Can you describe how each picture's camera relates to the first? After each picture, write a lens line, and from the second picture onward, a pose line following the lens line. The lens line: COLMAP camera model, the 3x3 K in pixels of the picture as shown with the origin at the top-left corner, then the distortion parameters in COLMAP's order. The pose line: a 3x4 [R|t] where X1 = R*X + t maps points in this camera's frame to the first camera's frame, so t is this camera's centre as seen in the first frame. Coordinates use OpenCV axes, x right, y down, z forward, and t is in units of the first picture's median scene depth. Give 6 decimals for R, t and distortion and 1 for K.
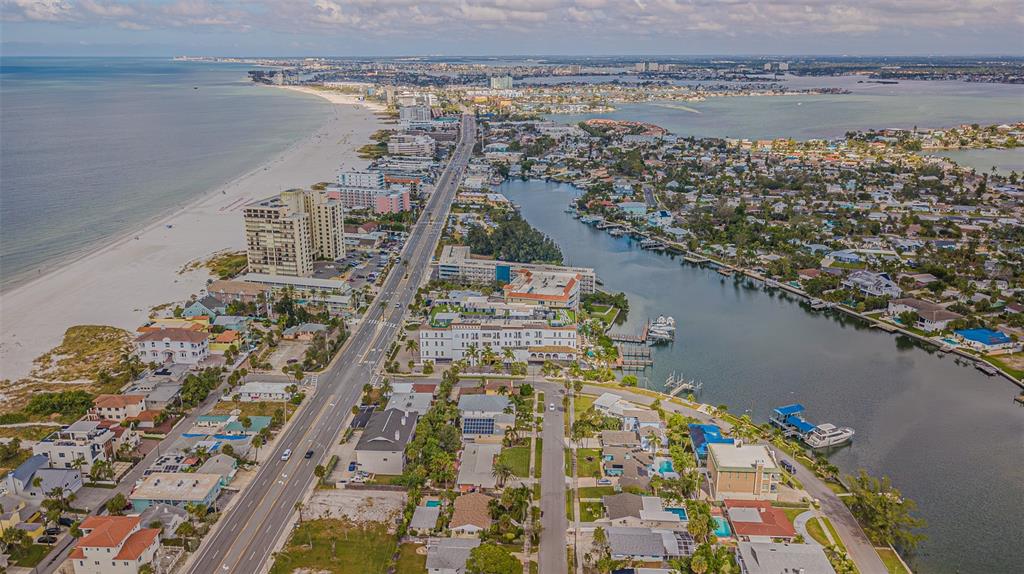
lens RADIAL K [[792.6, 0, 512.0], [0, 792.6, 287.0], [0, 0, 1]] dist [0.017311, 0.006221]
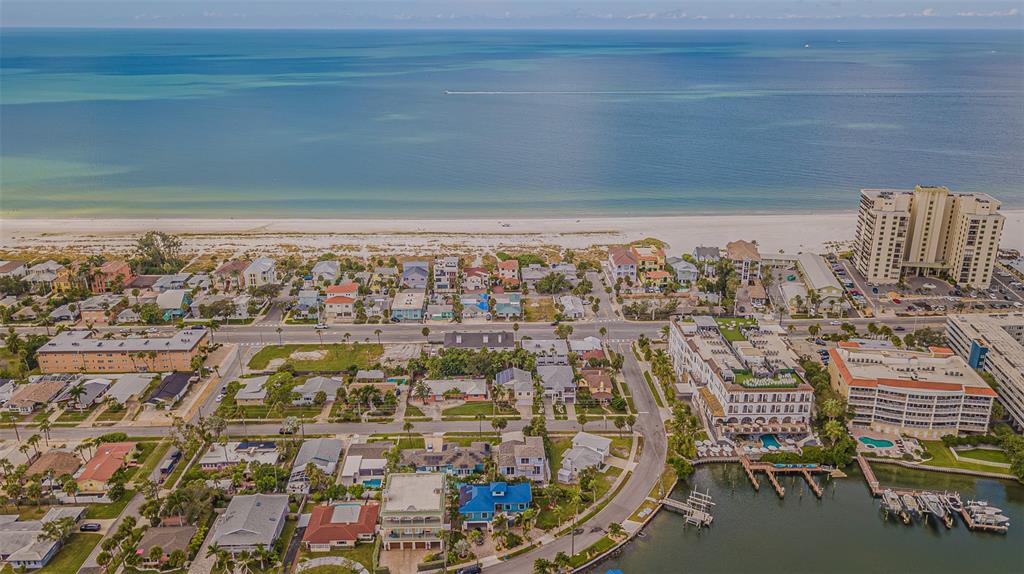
lens RADIAL K [[759.7, 0, 509.0], [0, 759.7, 272.9], [0, 0, 1]] dist [0.022879, -0.000814]
pose [[0.088019, 0.300569, -0.949690, 0.858618], [-0.286149, 0.920836, 0.264916, -0.219367], [0.954134, 0.248435, 0.167059, 0.774926]]
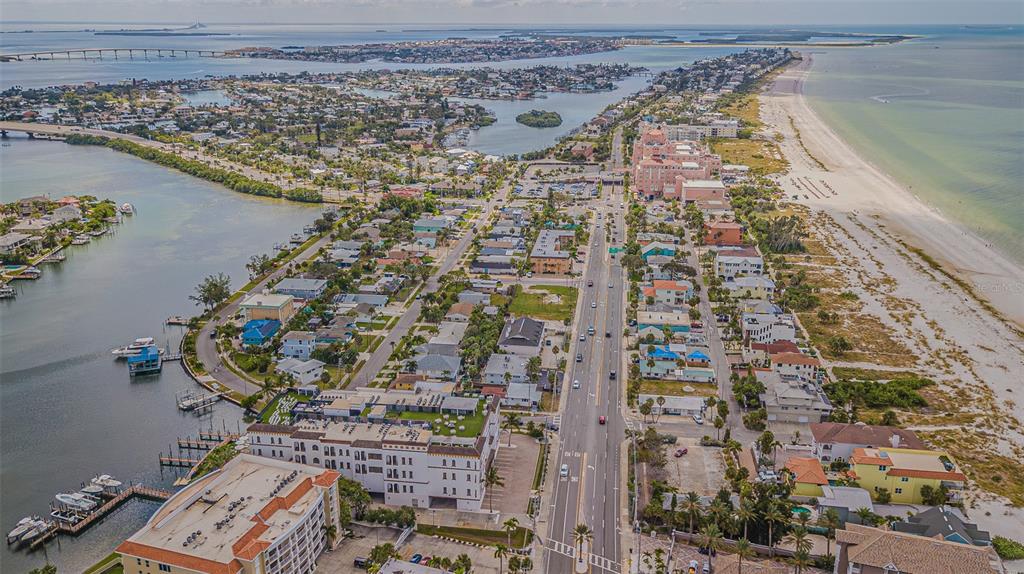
lens RADIAL K [[841.2, 0, 512.0], [0, 841.2, 287.0], [0, 0, 1]] dist [0.016432, 0.005985]
pose [[-0.997075, -0.023640, 0.072677, -0.216493], [0.020990, 0.829684, 0.557838, -0.545095], [-0.073487, 0.557732, -0.826761, 1.882685]]
